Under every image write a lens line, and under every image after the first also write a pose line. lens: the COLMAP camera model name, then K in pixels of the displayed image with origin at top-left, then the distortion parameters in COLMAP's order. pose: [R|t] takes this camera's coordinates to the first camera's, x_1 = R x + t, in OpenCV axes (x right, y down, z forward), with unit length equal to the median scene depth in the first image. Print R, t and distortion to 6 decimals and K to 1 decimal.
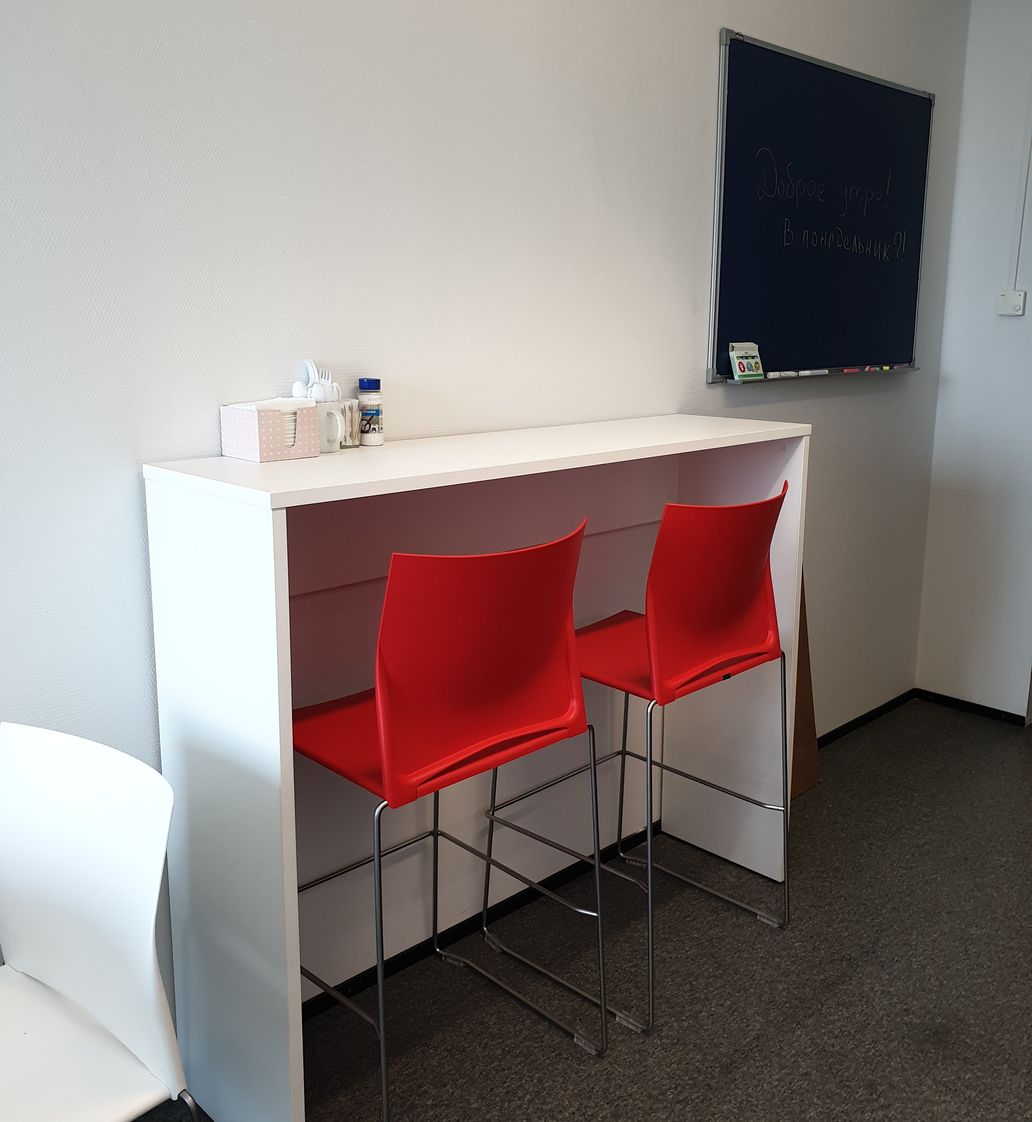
lens RADIAL K [[1214.9, 0, 516.0], [0, 1214.9, 561.0], [0, 0, 1]] dist [-0.026100, -0.003398]
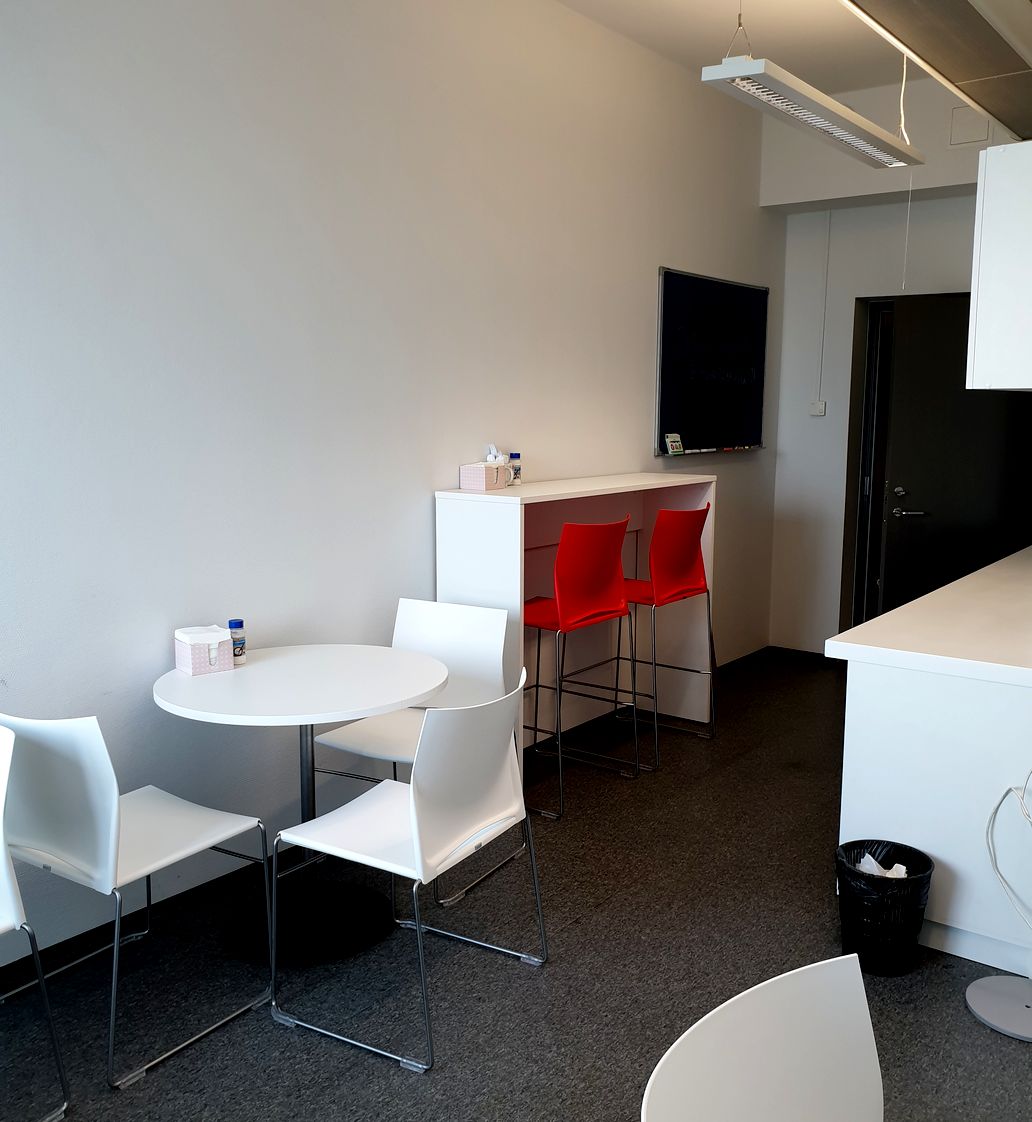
lens RADIAL K [[1099.5, 0, 516.0], [0, 1099.5, 561.0], [0, 0, 1]] dist [0.011690, 0.003281]
pose [[0.993908, -0.018132, 0.108715, -0.235134], [0.024665, 0.997950, -0.059057, 0.104684], [-0.107421, 0.061378, 0.992317, -0.615812]]
